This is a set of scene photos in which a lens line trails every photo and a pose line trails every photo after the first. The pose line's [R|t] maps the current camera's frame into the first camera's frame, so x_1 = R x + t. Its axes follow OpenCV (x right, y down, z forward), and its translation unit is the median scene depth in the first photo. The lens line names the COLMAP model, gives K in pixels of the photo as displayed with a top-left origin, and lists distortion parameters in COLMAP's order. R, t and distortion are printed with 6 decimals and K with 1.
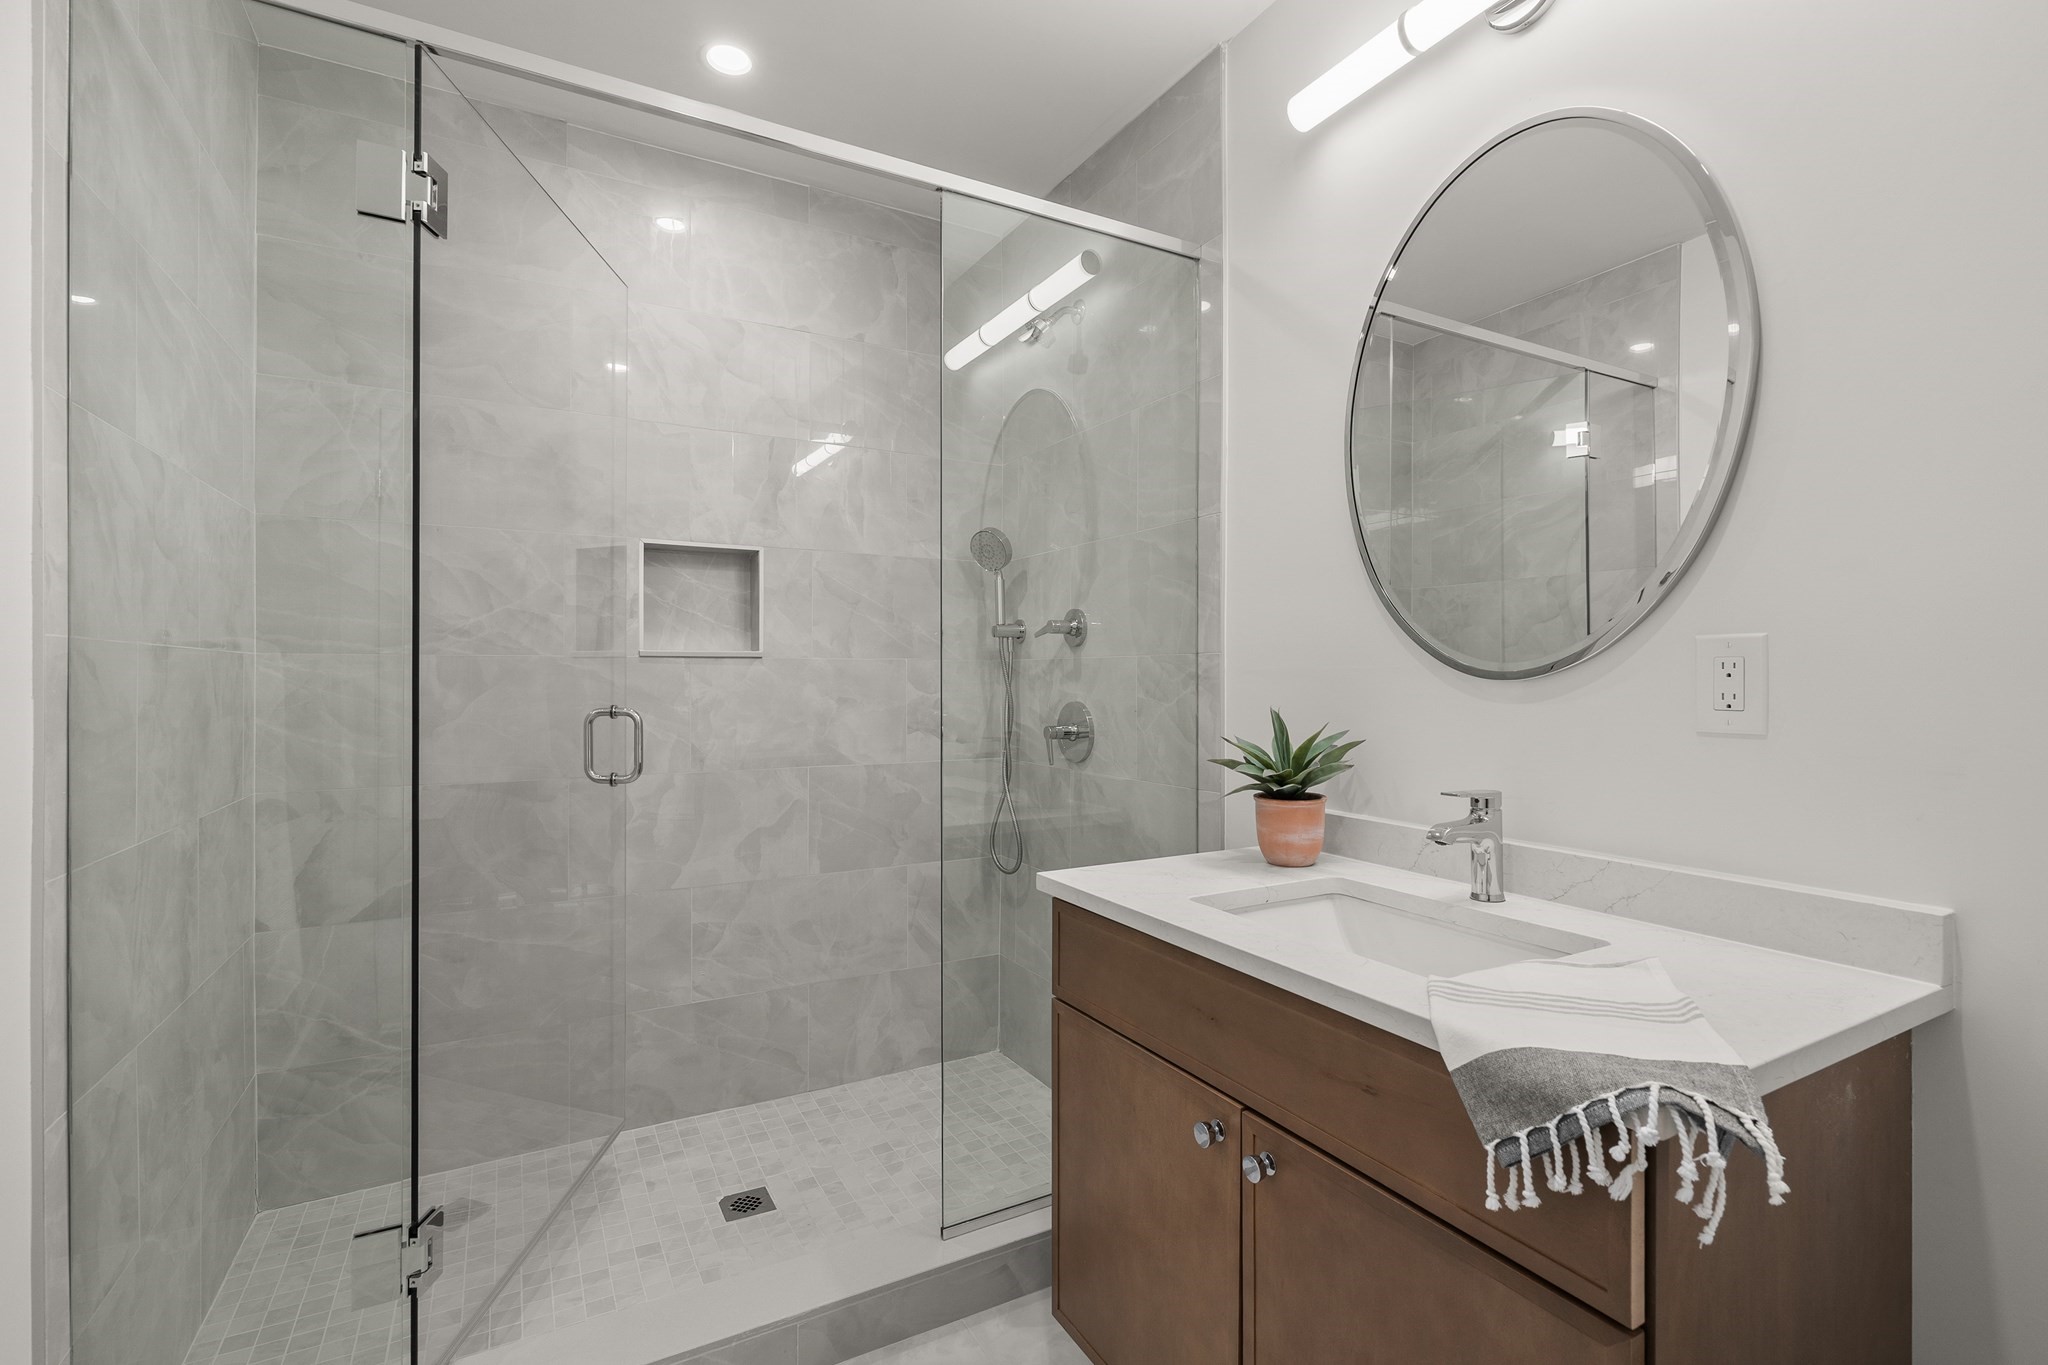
lens RADIAL K [[933.0, 0, 1026.2], [0, 933.0, 680.5], [0, 0, 1]] dist [-0.003221, 0.000079]
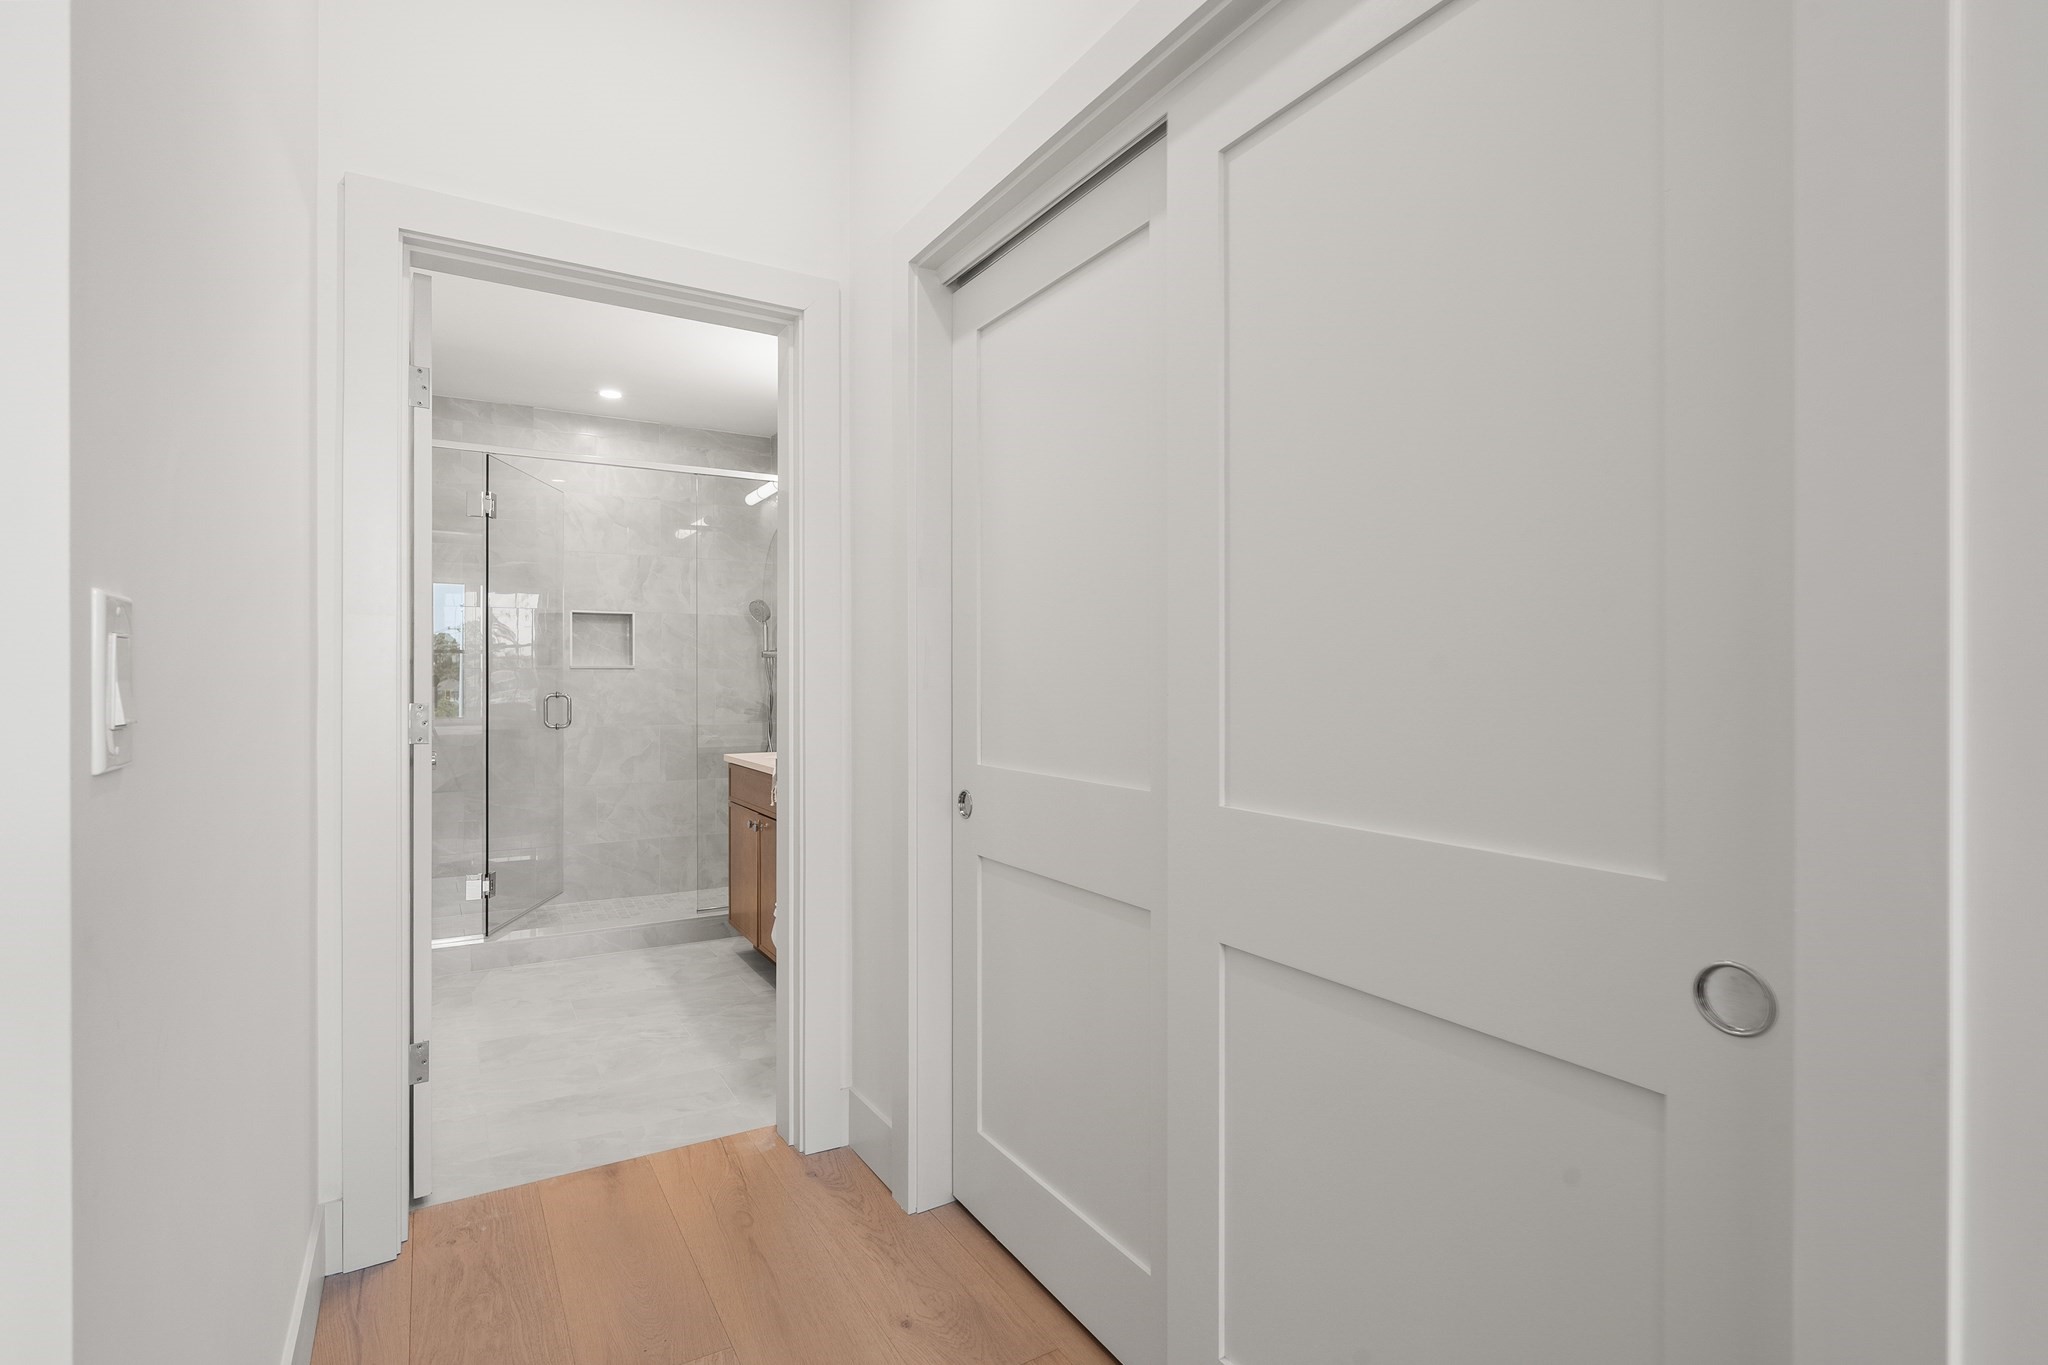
lens RADIAL K [[995.8, 0, 1022.5], [0, 995.8, 679.4], [0, 0, 1]] dist [0.003496, 0.000135]
pose [[0.999686, -0.003111, 0.024872, 0.485524], [0.003231, 0.999983, -0.004806, 0.010692], [-0.024856, 0.004884, 0.999679, -1.123726]]
